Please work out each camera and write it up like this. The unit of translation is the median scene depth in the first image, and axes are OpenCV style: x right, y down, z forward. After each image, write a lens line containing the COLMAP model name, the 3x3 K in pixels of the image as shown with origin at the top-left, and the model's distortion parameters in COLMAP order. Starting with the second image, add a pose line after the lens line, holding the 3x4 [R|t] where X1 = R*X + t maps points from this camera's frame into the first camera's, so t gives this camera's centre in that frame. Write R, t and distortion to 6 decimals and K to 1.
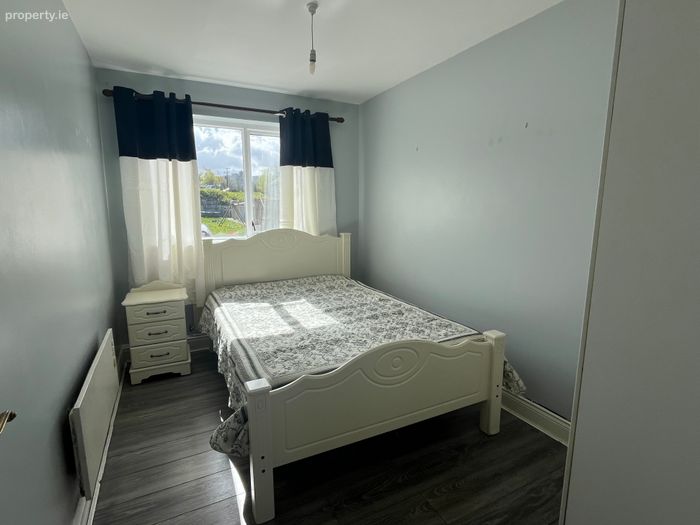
lens RADIAL K [[358.2, 0, 350.5], [0, 358.2, 263.6], [0, 0, 1]] dist [-0.001856, -0.000114]
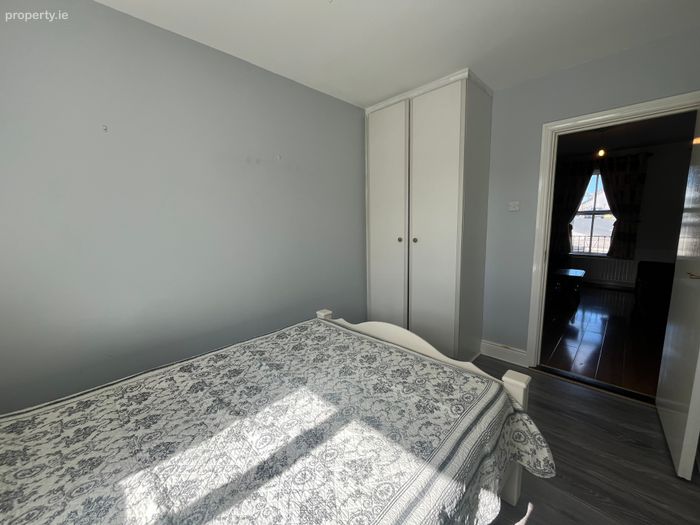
lens RADIAL K [[283.0, 0, 348.5], [0, 283.0, 262.1], [0, 0, 1]] dist [-0.003224, -0.000271]
pose [[-0.305149, -0.132375, 0.943059, -0.538864], [0.172758, 0.966165, 0.191518, -0.155406], [-0.936503, 0.221362, -0.271956, 1.017596]]
